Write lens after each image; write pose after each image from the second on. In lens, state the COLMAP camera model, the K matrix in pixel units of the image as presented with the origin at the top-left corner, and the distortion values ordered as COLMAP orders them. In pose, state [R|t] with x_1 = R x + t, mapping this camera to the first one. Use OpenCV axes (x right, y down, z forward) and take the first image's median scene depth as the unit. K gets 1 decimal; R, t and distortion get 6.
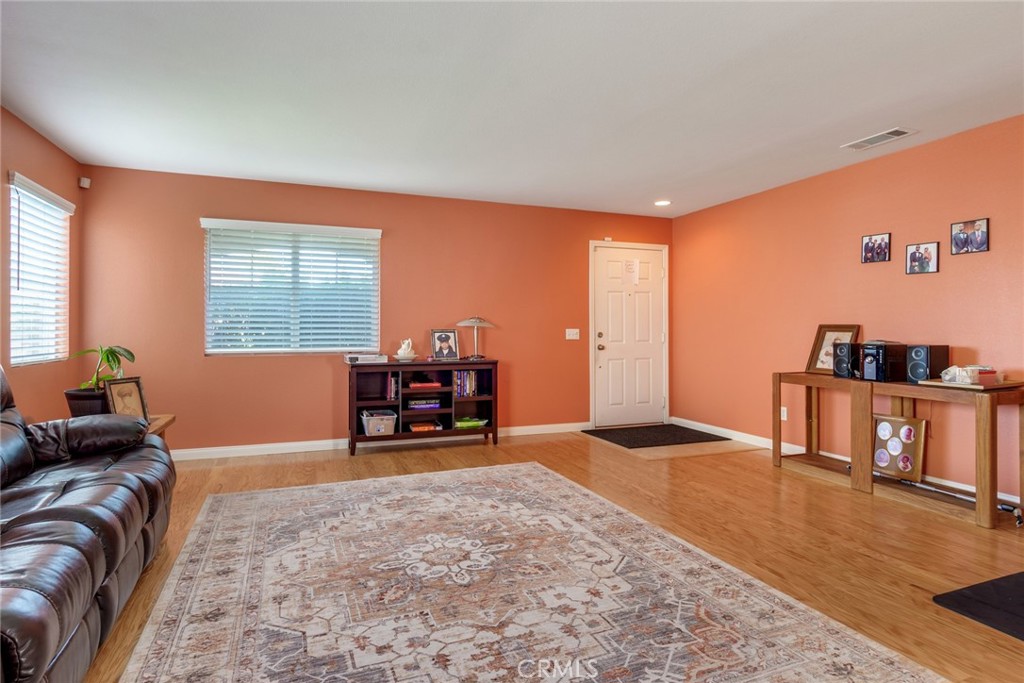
lens RADIAL K [[540.9, 0, 498.4], [0, 540.9, 322.0], [0, 0, 1]] dist [0.015000, -0.016765]
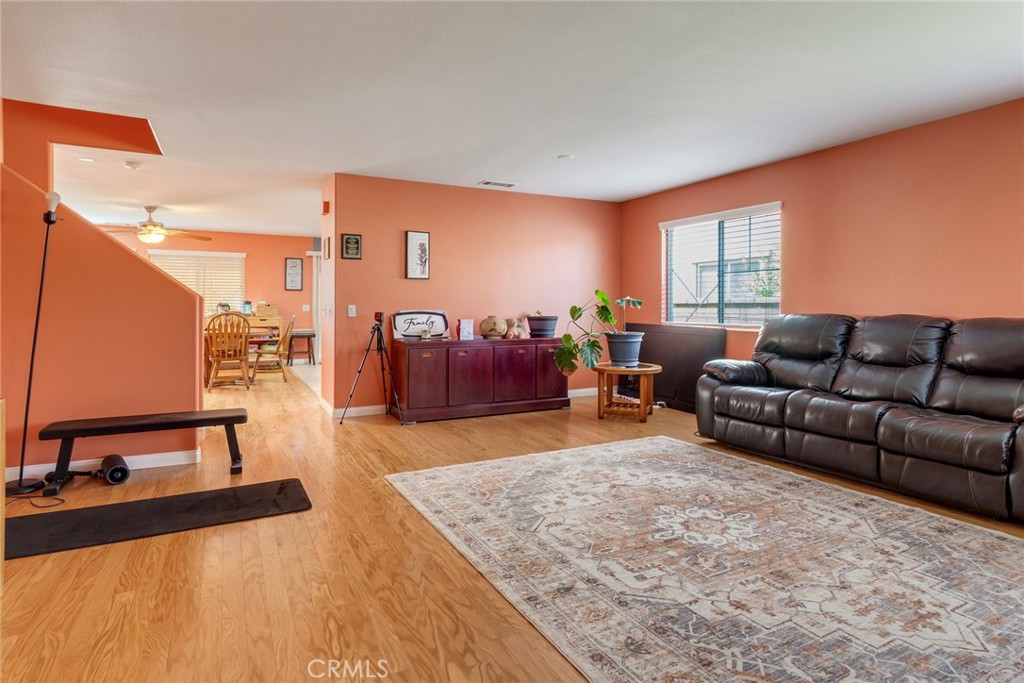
lens RADIAL K [[540.9, 0, 498.4], [0, 540.9, 322.0], [0, 0, 1]] dist [0.015000, -0.016765]
pose [[-0.994363, 0.001181, -0.106020, 0.392578], [-0.000763, 0.999832, 0.018297, 0.025125], [0.106024, 0.018275, -0.994196, 1.927348]]
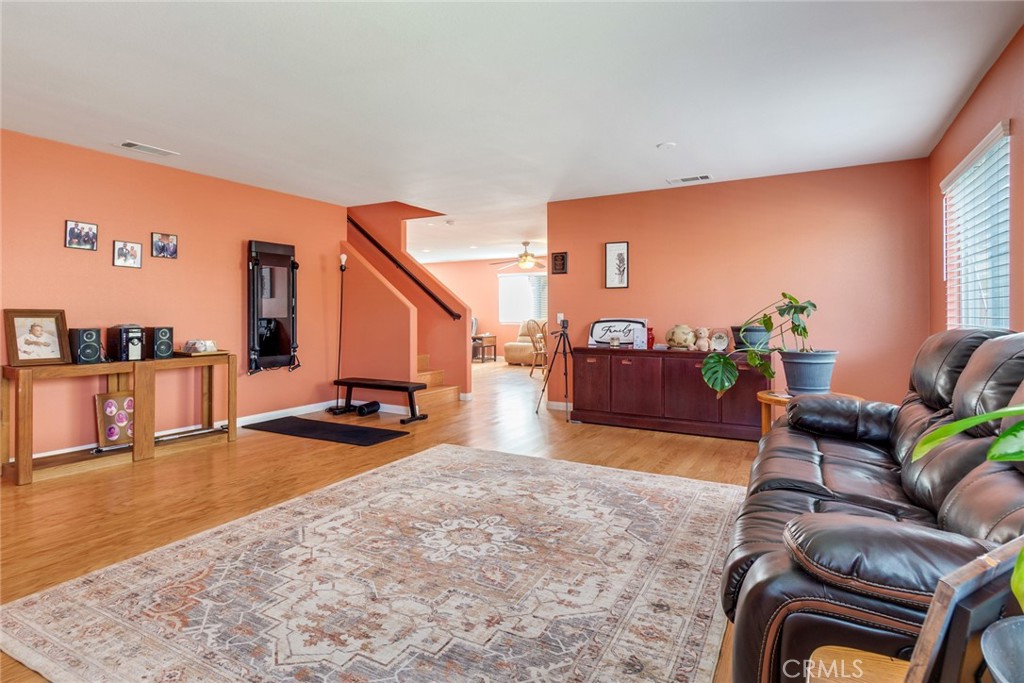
lens RADIAL K [[540.9, 0, 498.4], [0, 540.9, 322.0], [0, 0, 1]] dist [0.015000, -0.016765]
pose [[-0.633863, -0.011216, 0.773364, -0.893811], [-0.007500, 0.999937, 0.008354, 0.018750], [-0.773409, -0.000505, -0.633907, 1.562011]]
